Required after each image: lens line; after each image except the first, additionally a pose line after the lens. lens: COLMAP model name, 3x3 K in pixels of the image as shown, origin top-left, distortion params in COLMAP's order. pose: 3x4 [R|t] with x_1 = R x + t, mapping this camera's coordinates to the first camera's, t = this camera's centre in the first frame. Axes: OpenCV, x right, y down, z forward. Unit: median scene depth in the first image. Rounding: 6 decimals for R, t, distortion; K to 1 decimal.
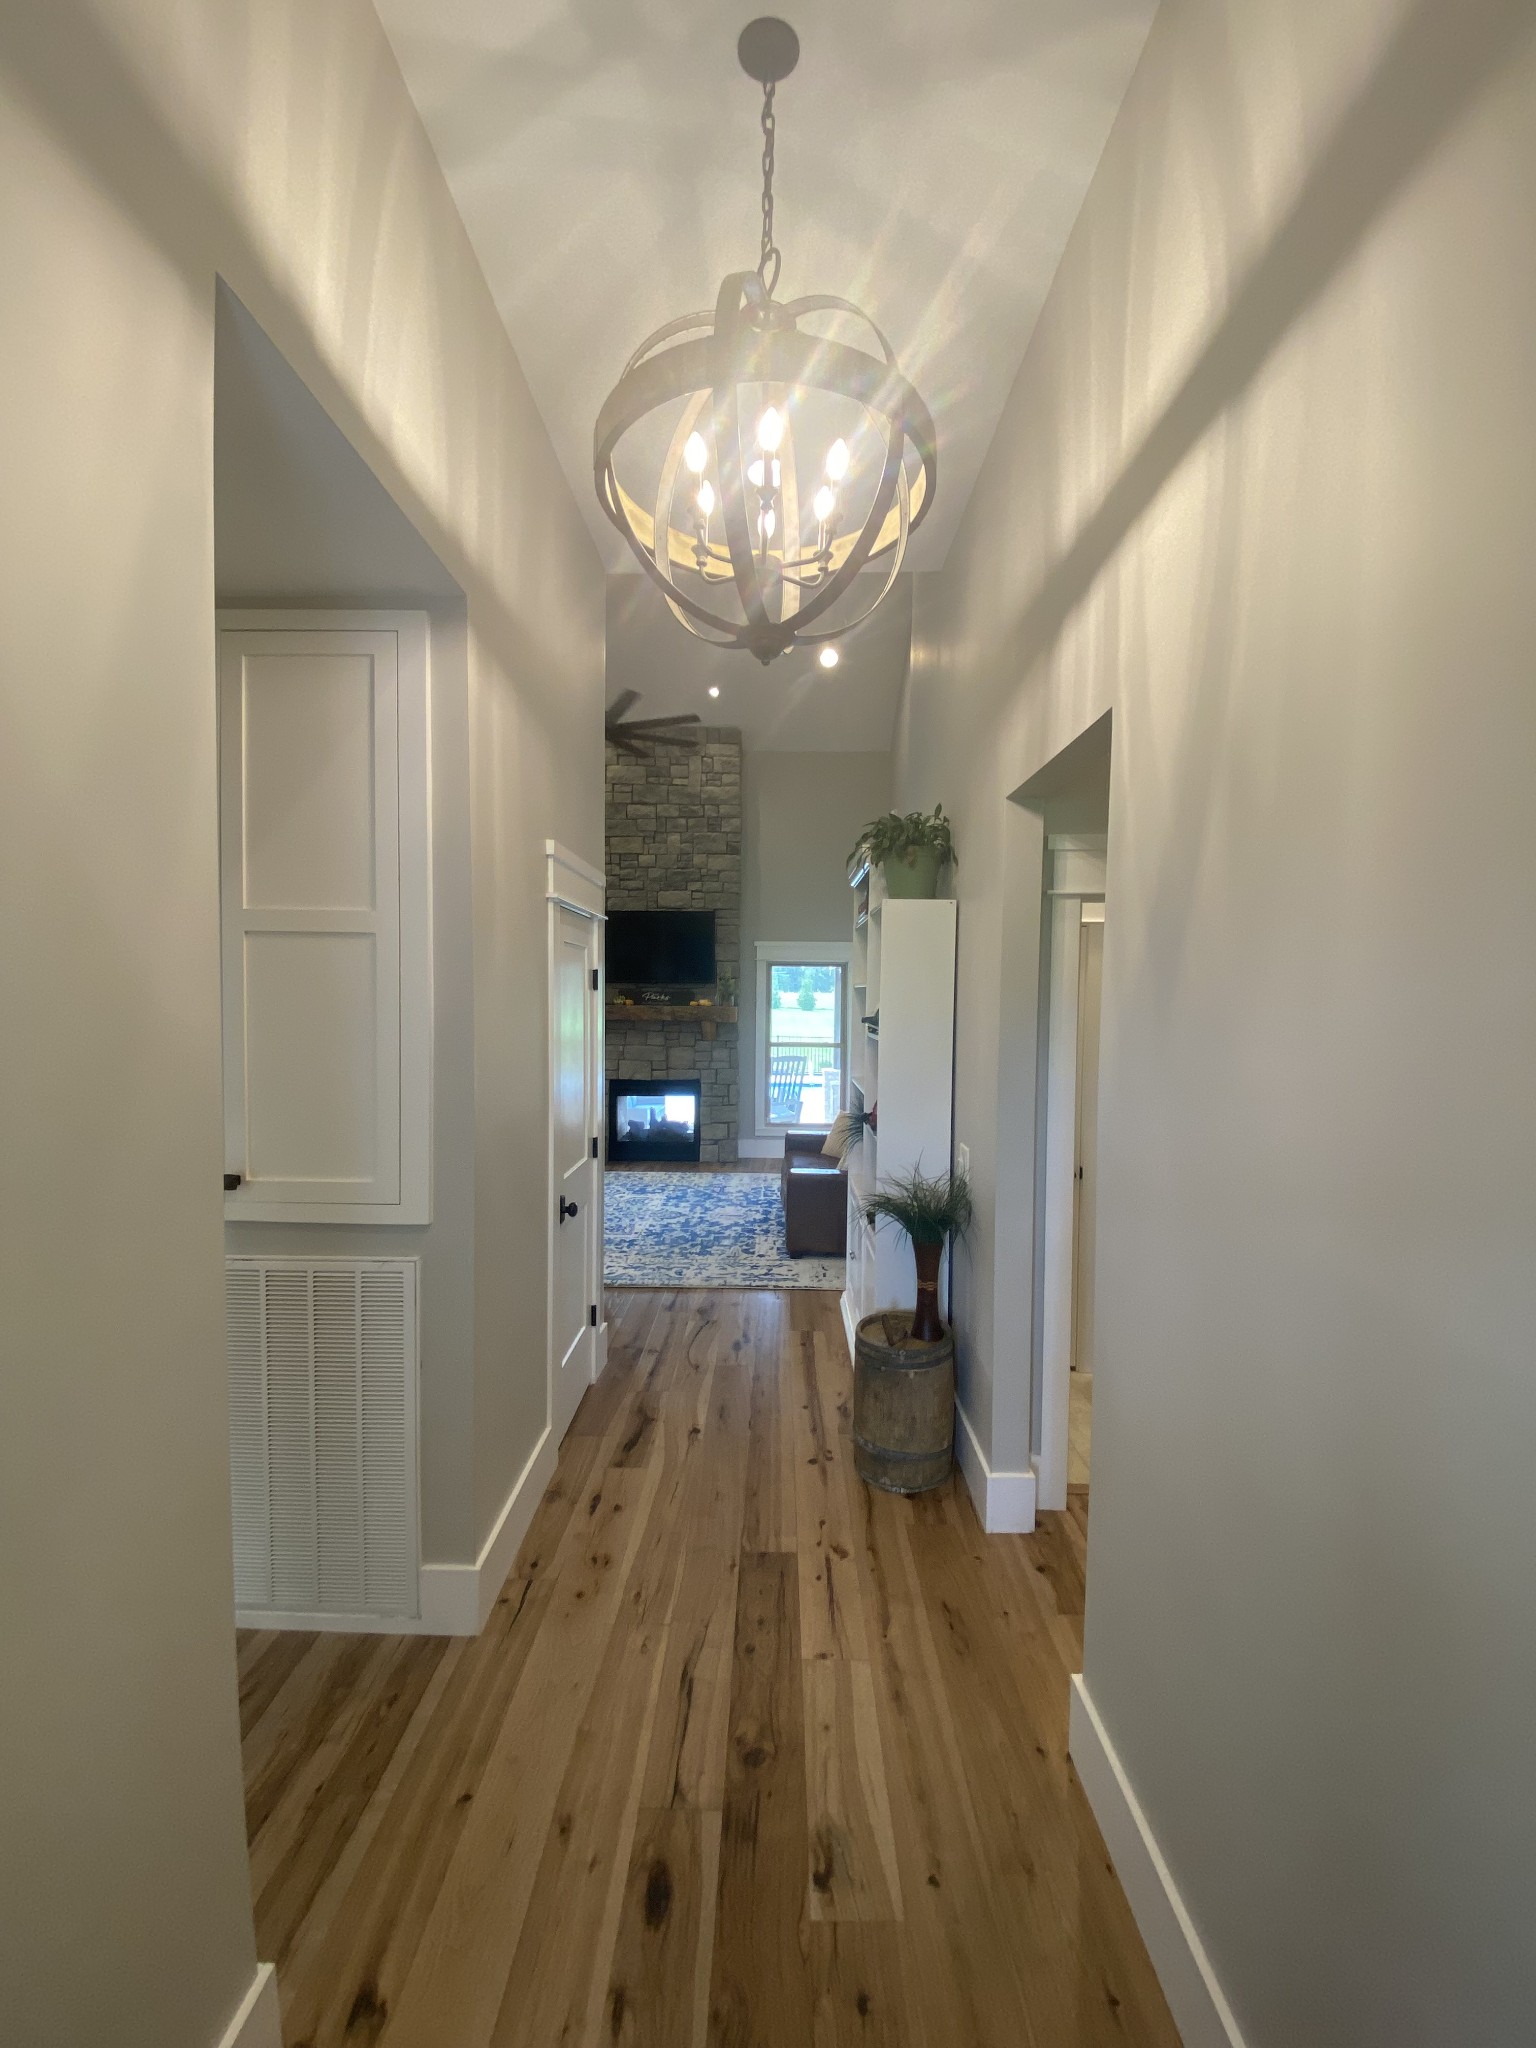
lens RADIAL K [[823.8, 0, 764.0], [0, 823.8, 1027.6], [0, 0, 1]] dist [0.016261, -0.019087]
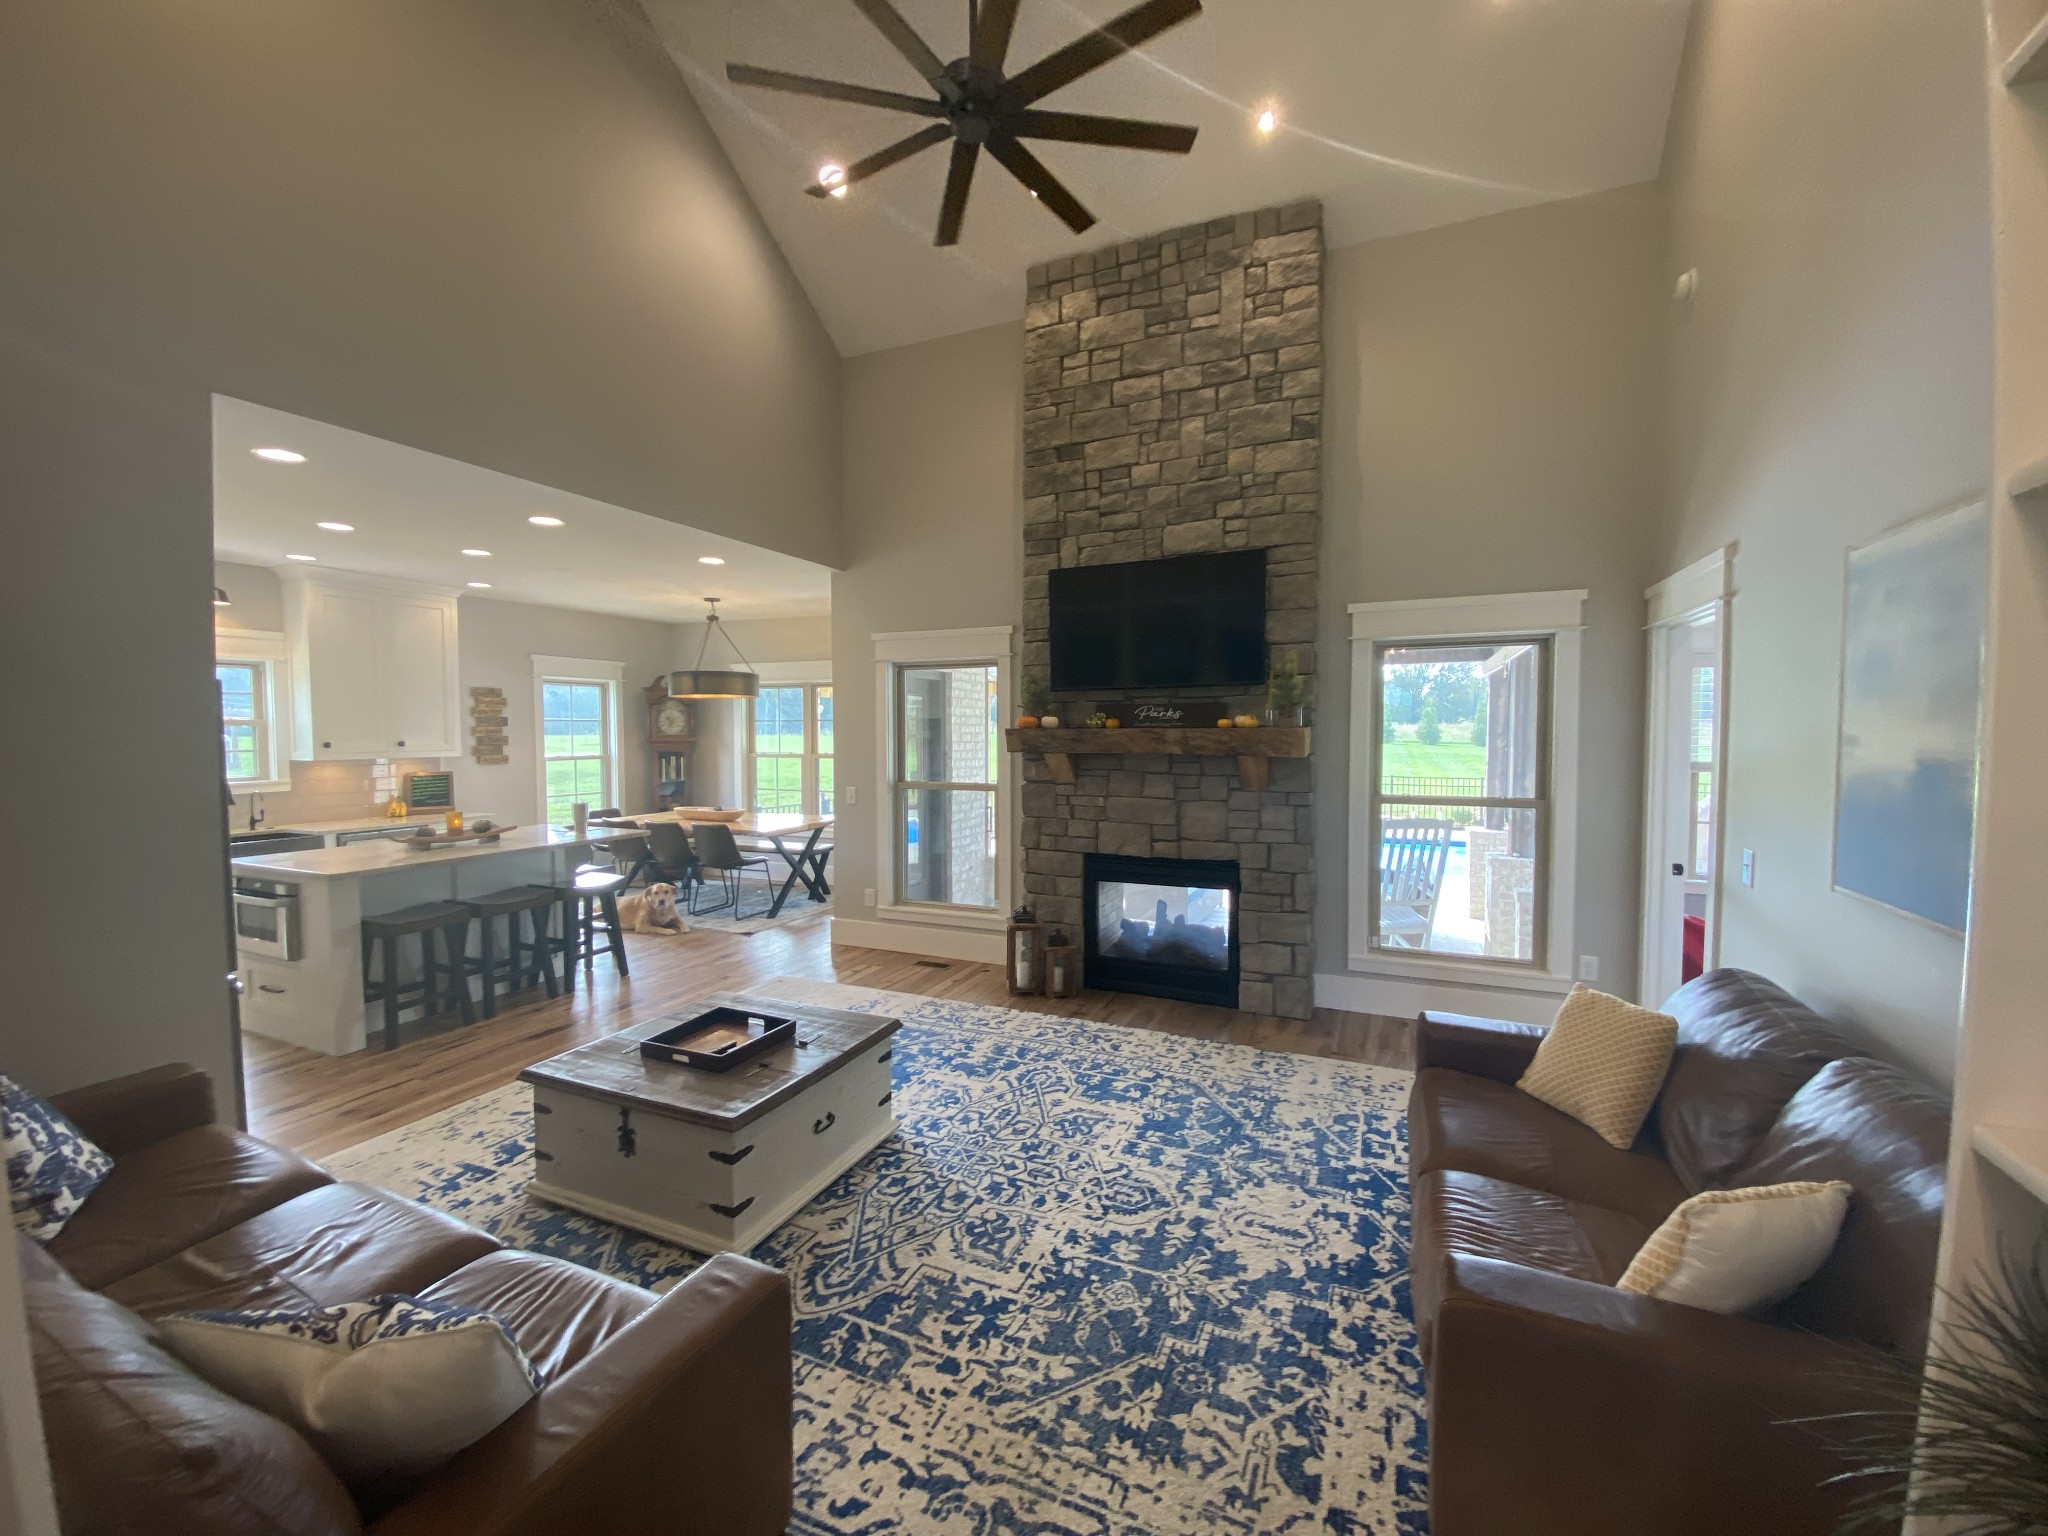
lens RADIAL K [[821.3, 0, 1027.4], [0, 821.3, 769.5], [0, 0, 1]] dist [0.035461, -0.032982]
pose [[0.922141, 0.003943, -0.386834, 0.004499], [-0.001687, 0.999980, 0.006173, -0.001670], [0.386851, -0.005040, 0.922129, 0.445283]]
